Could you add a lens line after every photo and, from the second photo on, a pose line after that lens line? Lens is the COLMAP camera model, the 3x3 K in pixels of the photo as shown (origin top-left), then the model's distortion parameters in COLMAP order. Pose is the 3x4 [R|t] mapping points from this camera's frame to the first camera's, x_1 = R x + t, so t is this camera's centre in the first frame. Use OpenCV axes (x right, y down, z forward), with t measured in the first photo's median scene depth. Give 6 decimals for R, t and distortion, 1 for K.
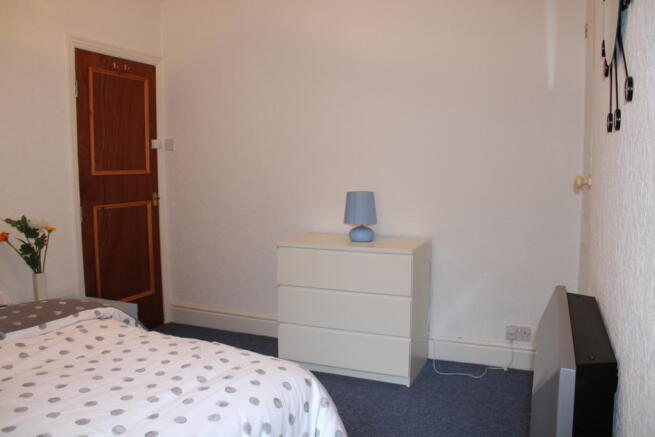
lens RADIAL K [[538.0, 0, 327.5], [0, 538.0, 218.5], [0, 0, 1]] dist [-0.100154, 0.014799]
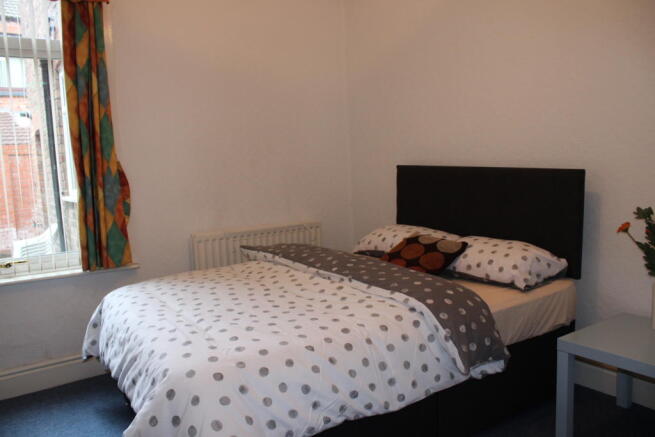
lens RADIAL K [[538.0, 0, 327.5], [0, 538.0, 218.5], [0, 0, 1]] dist [-0.100154, 0.014799]
pose [[-0.531376, 0.143441, -0.834904, 0.702962], [-0.025547, 0.982399, 0.185041, -0.239394], [0.846751, 0.119656, -0.518358, 1.911446]]
